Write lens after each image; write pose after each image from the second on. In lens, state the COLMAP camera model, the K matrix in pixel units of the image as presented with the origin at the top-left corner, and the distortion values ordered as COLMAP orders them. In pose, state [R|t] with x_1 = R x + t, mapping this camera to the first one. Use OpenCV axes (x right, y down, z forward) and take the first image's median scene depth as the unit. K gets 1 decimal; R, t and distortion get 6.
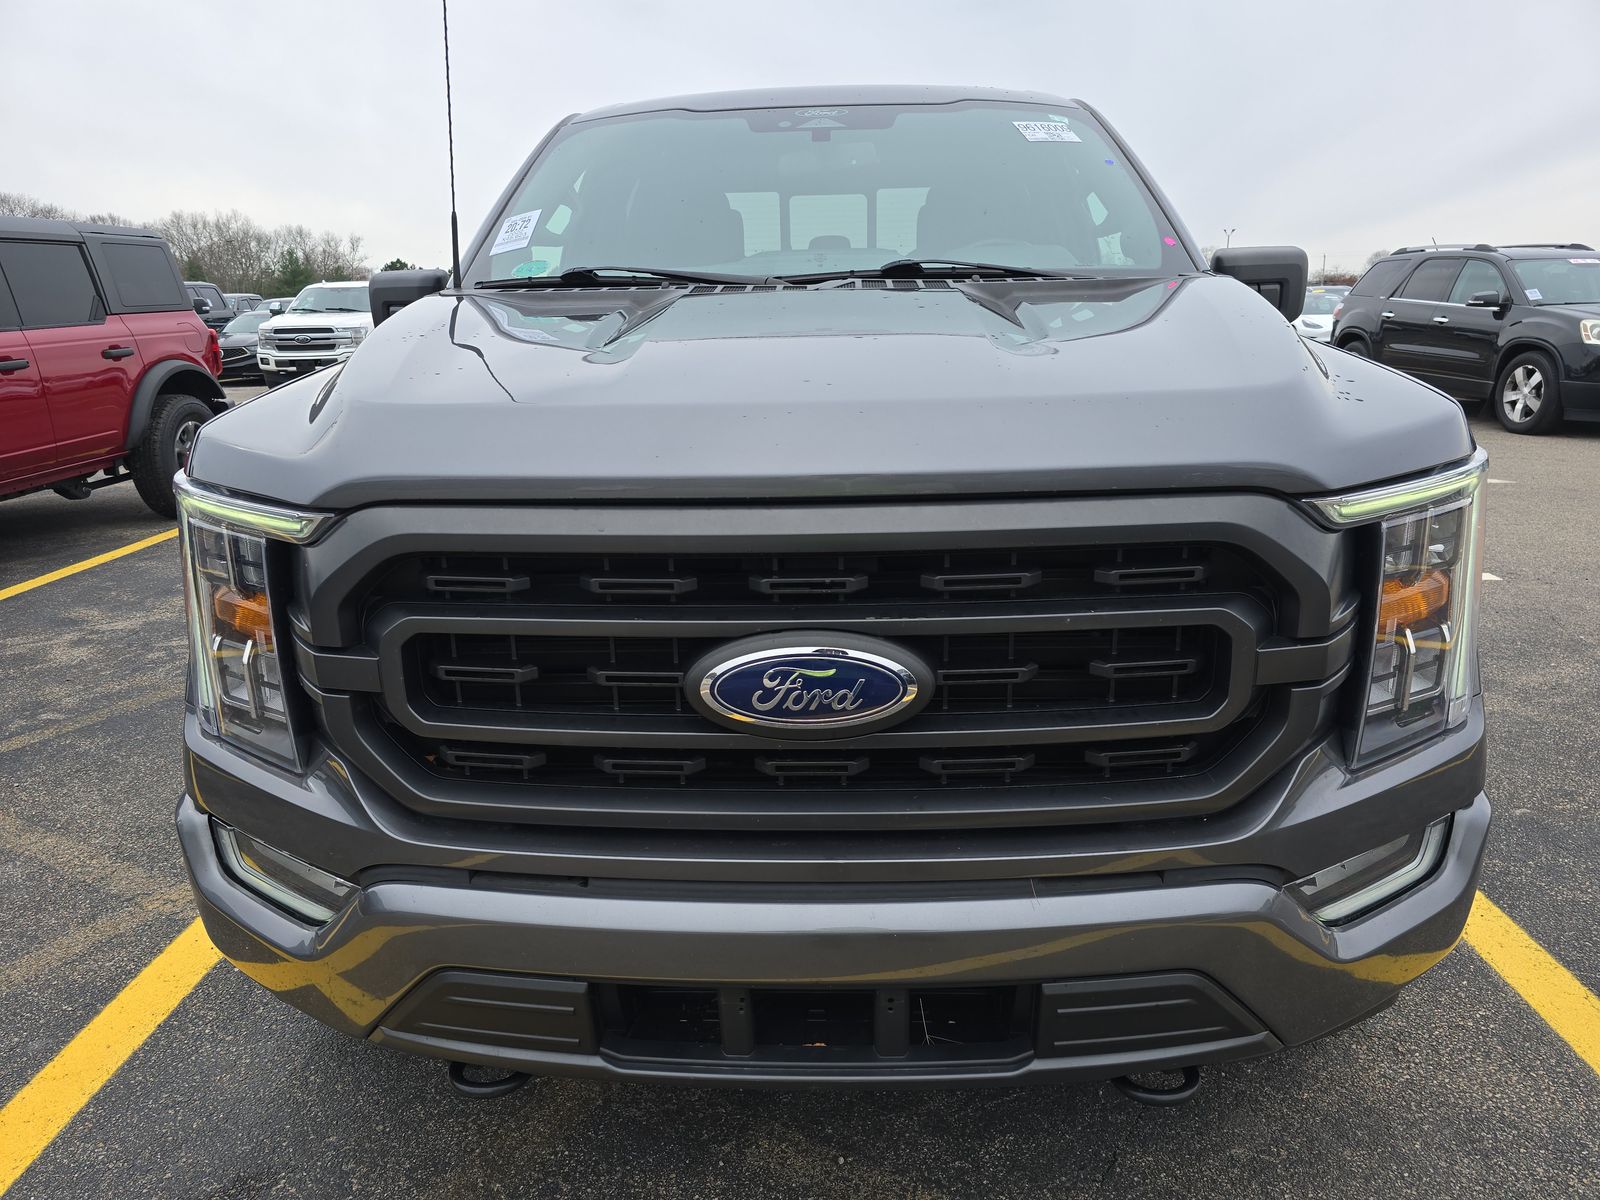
lens RADIAL K [[1098.8, 0, 800.0], [0, 1098.8, 600.0], [0, 0, 1]] dist [-0.007431, -0.004728]
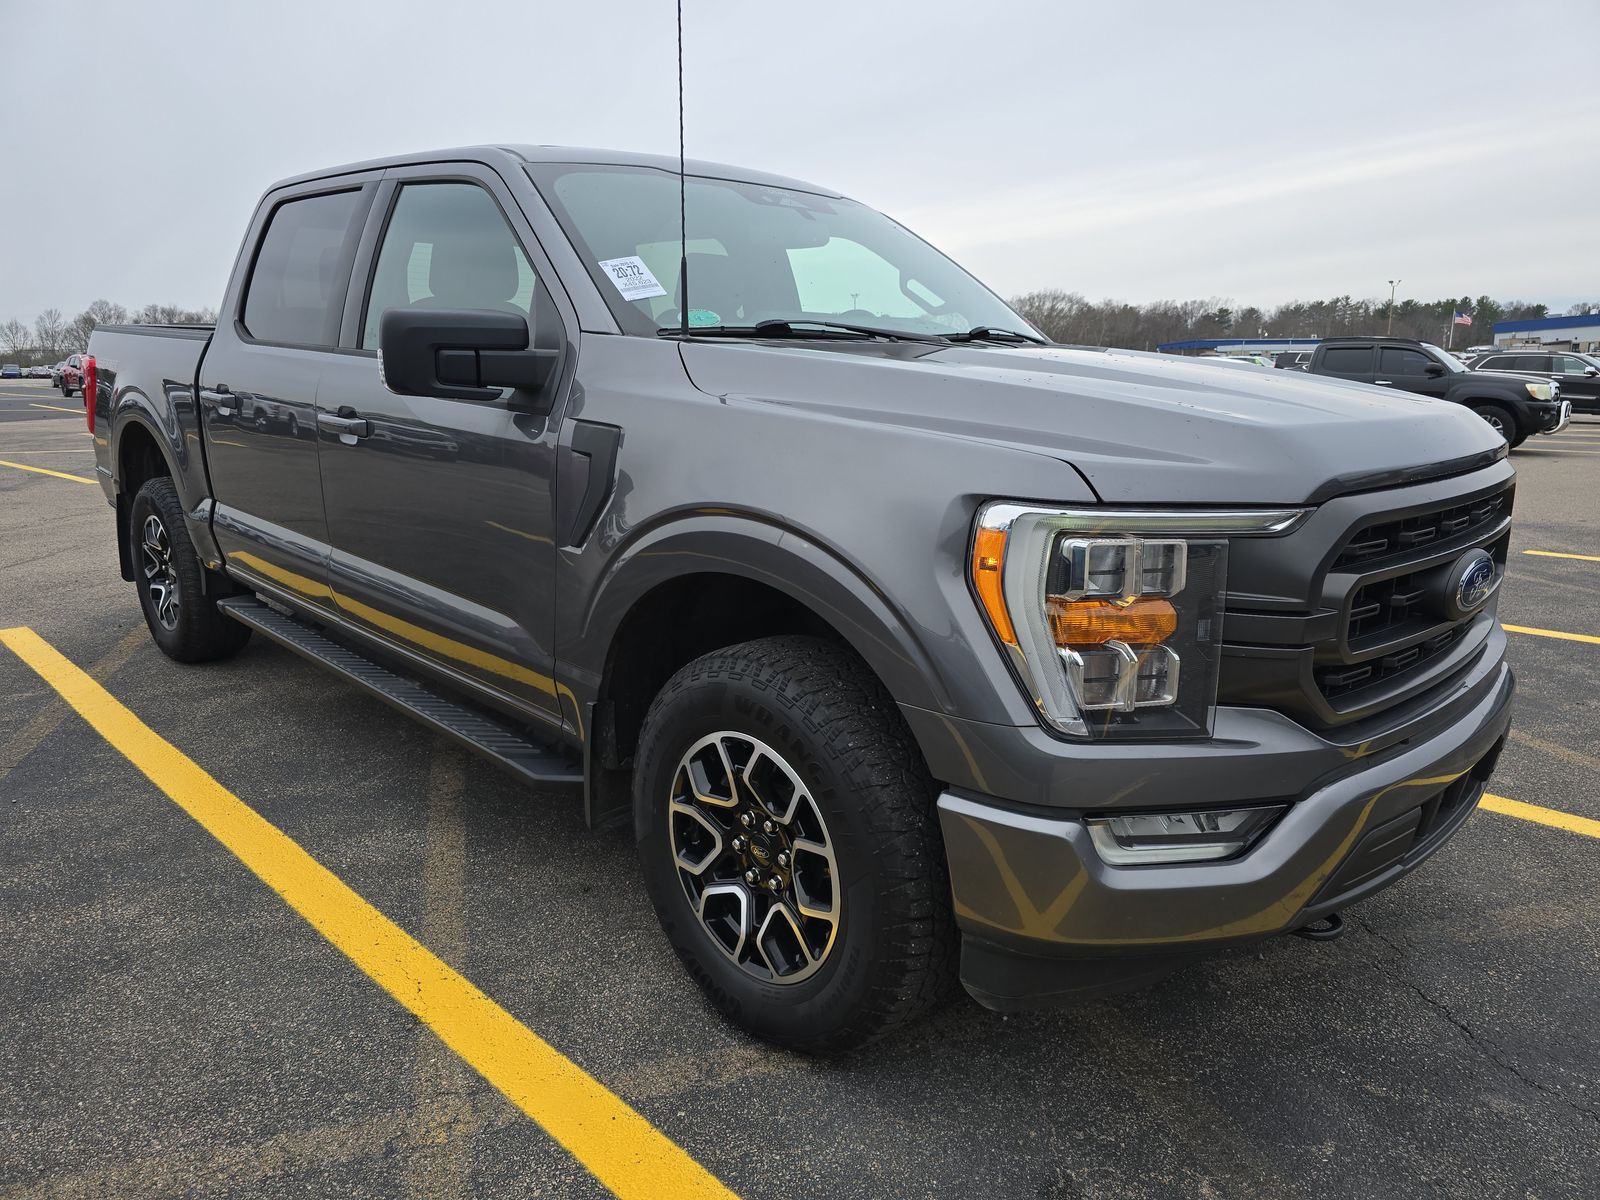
lens RADIAL K [[1098.8, 0, 800.0], [0, 1098.8, 600.0], [0, 0, 1]] dist [-0.007431, -0.004728]
pose [[0.682214, -0.137640, 0.718080, -1.000355], [0.171667, 0.984820, 0.025675, -0.064210], [-0.710714, 0.105755, 0.695486, 0.290624]]
